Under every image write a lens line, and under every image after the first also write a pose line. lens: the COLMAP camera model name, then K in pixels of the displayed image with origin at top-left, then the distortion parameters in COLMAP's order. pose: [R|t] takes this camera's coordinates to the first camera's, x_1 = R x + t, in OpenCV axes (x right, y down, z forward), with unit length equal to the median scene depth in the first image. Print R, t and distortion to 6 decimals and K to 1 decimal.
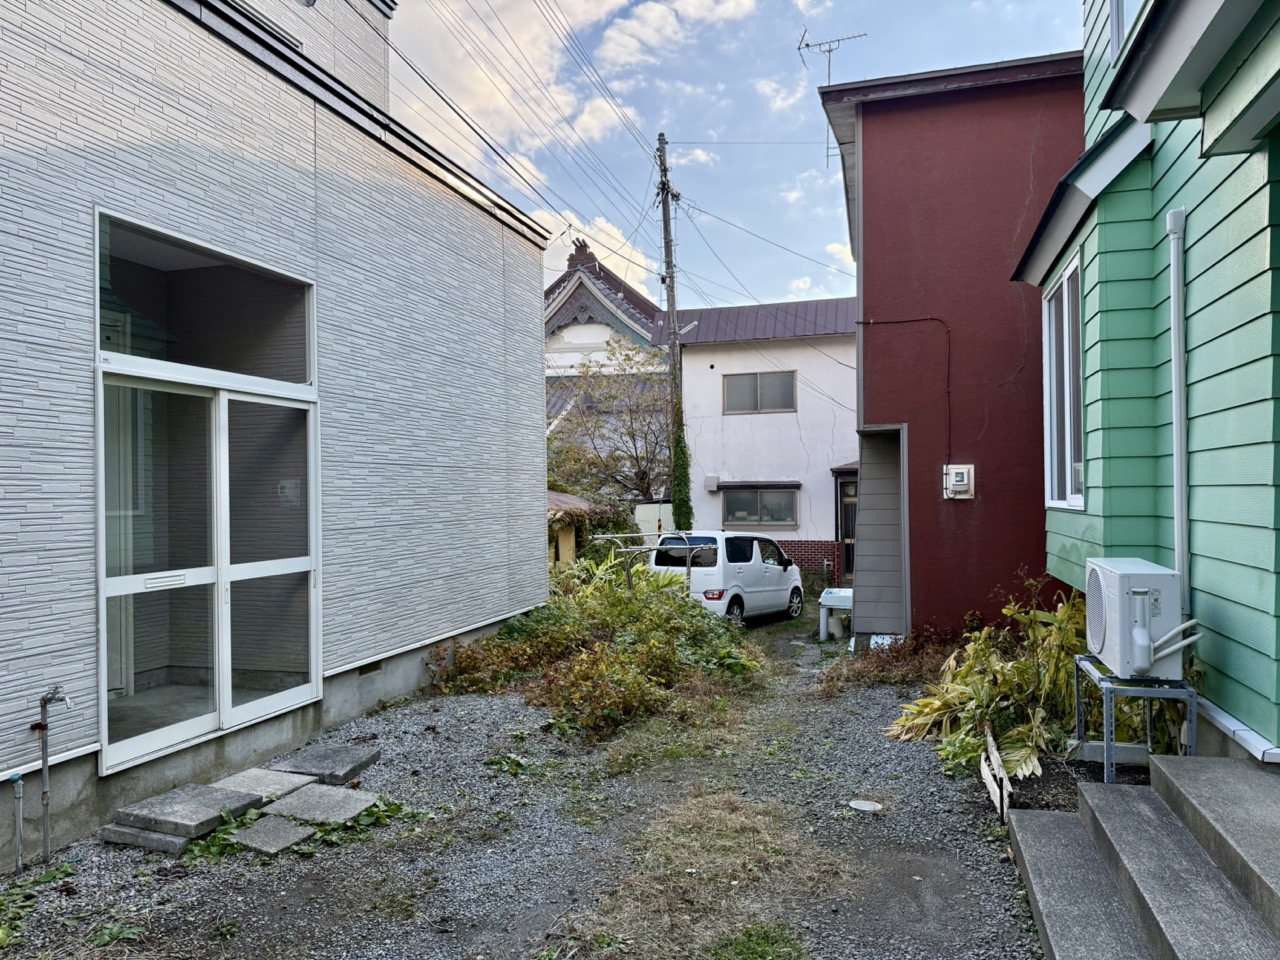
lens RADIAL K [[887.1, 0, 613.3], [0, 887.1, 482.9], [0, 0, 1]] dist [0.096476, -0.131384]
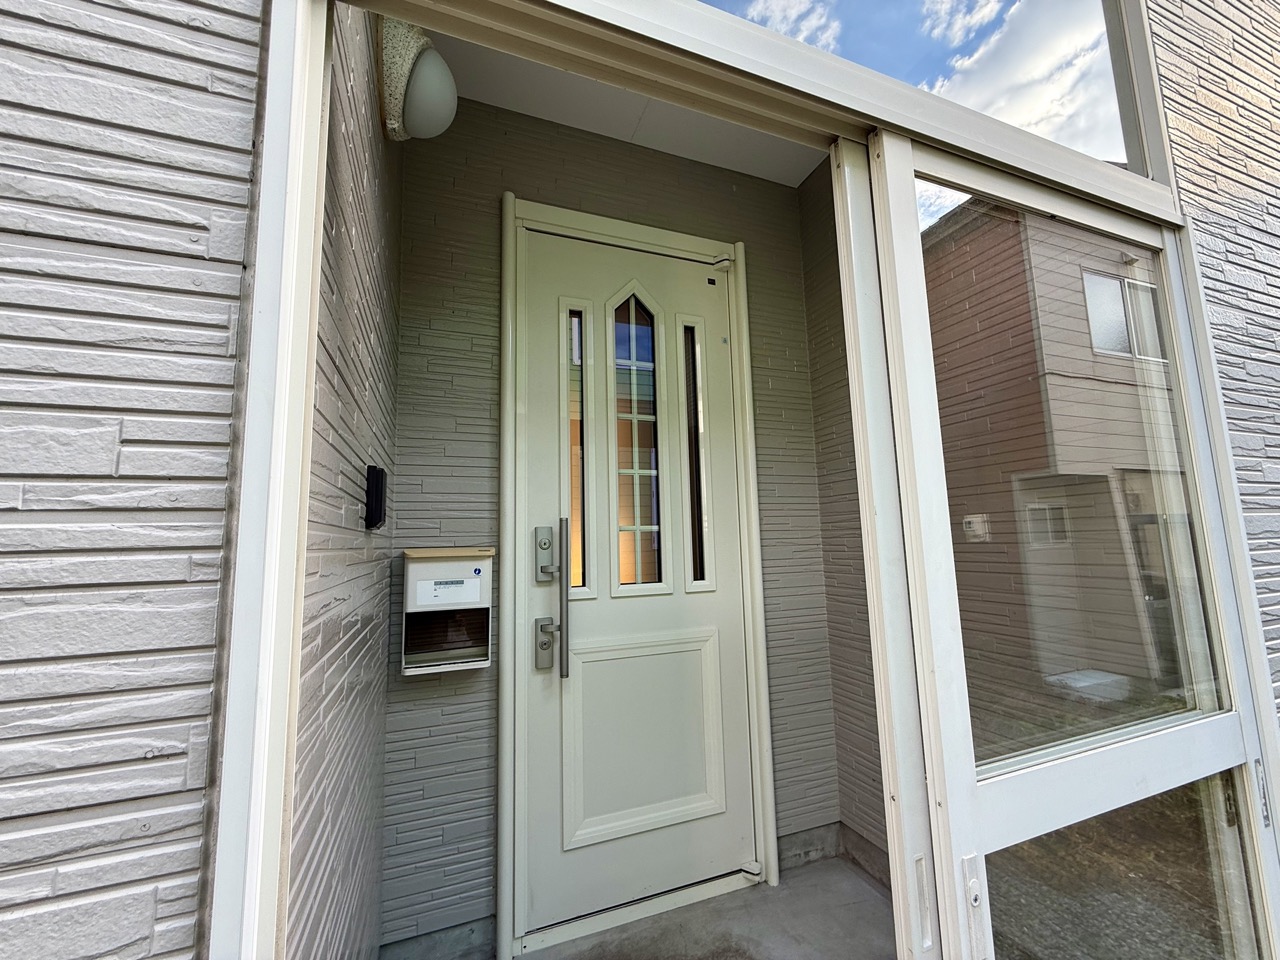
lens RADIAL K [[511.5, 0, 636.6], [0, 511.5, 483.5], [0, 0, 1]] dist [0.000806, 0.000100]
pose [[0.628500, -0.093744, -0.772139, -0.325322], [0.027020, 0.994743, -0.098777, 0.017813], [0.777340, 0.041218, 0.627729, 0.737229]]
